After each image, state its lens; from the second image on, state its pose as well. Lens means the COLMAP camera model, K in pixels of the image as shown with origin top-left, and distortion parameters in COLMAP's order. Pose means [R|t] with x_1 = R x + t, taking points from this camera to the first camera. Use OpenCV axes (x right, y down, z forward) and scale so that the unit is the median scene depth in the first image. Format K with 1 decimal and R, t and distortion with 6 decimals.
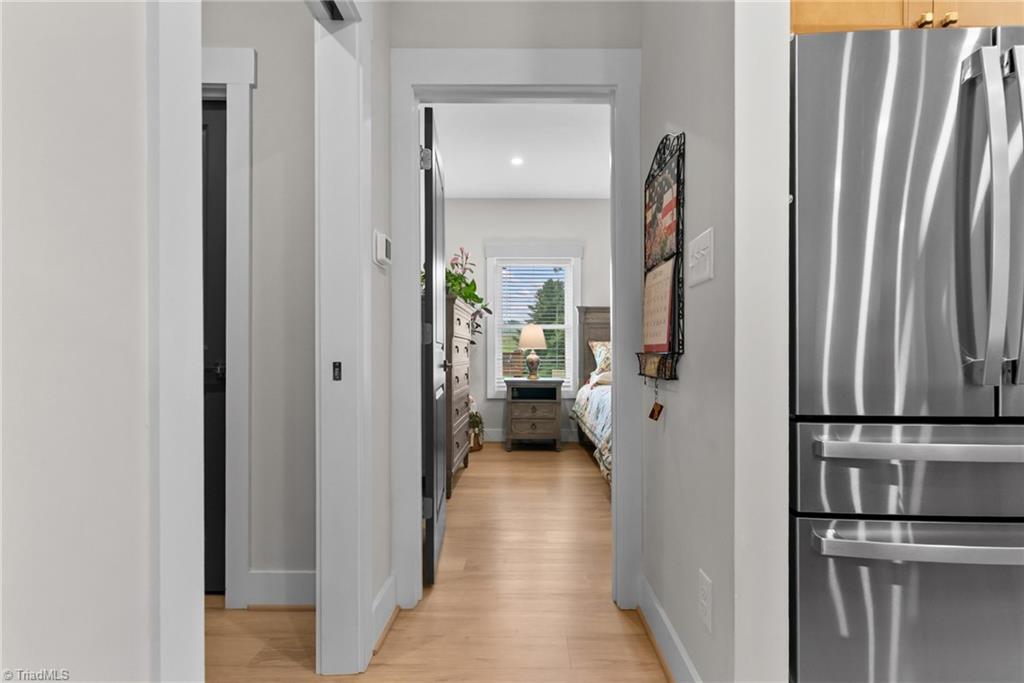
lens RADIAL K [[494.3, 0, 511.6], [0, 494.3, 351.2], [0, 0, 1]] dist [0.000156, 0.000089]
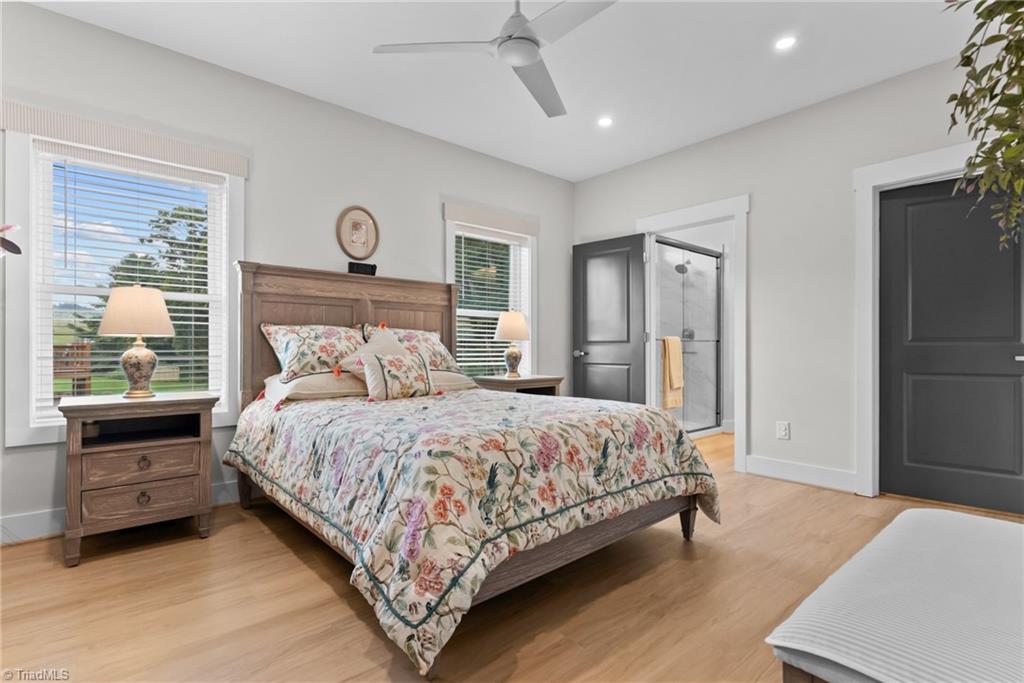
lens RADIAL K [[485.4, 0, 512.0], [0, 485.4, 341.5], [0, 0, 1]] dist [0.002589, 0.000369]
pose [[0.737435, 0.003208, 0.675411, -0.010370], [0.000310, 0.999987, -0.005089, 0.002979], [-0.675418, 0.003962, 0.737424, 0.396566]]
